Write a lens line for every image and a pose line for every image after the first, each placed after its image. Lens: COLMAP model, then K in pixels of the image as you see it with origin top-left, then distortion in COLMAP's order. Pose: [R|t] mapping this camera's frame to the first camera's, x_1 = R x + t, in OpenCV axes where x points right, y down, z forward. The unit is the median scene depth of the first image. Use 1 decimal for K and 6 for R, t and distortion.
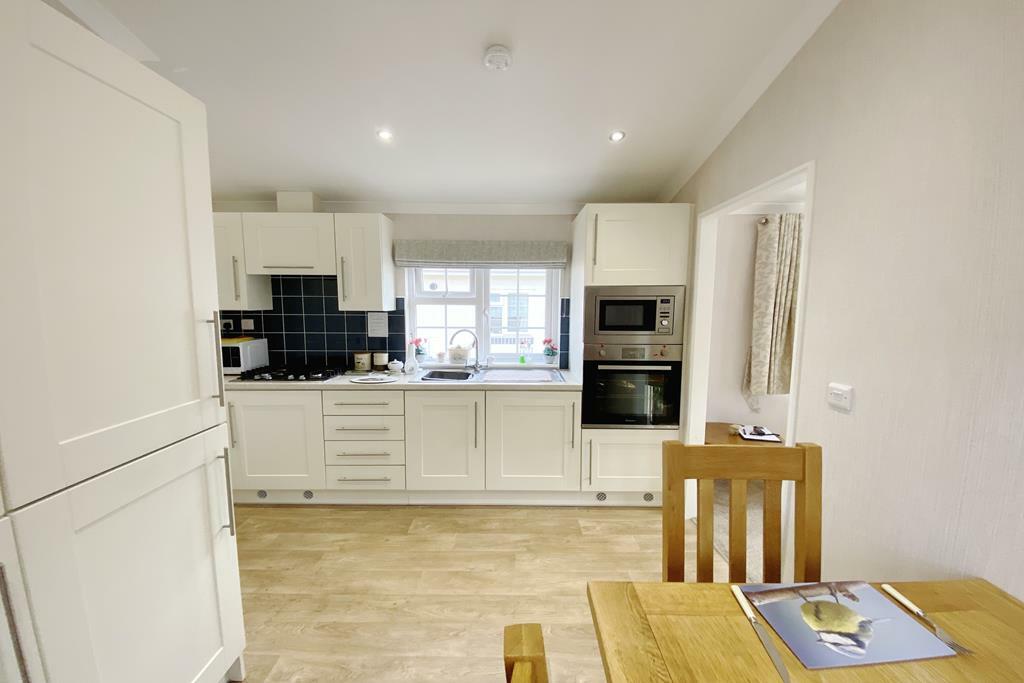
lens RADIAL K [[383.9, 0, 512.0], [0, 383.9, 341.5], [0, 0, 1]] dist [0.000378, -0.000018]
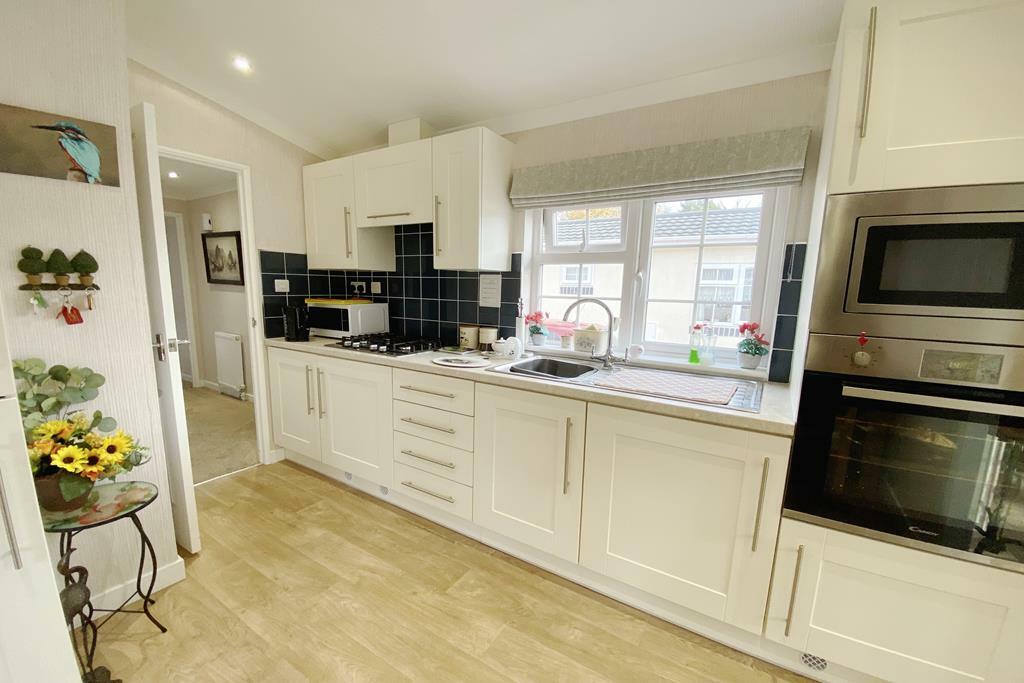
lens RADIAL K [[405.5, 0, 509.3], [0, 405.5, 354.3], [0, 0, 1]] dist [0.018898, -0.026000]
pose [[0.849032, 0.101067, -0.518585, 0.113531], [-0.066309, 0.994156, 0.085189, 0.011132], [0.524164, -0.037942, 0.850772, 0.348047]]
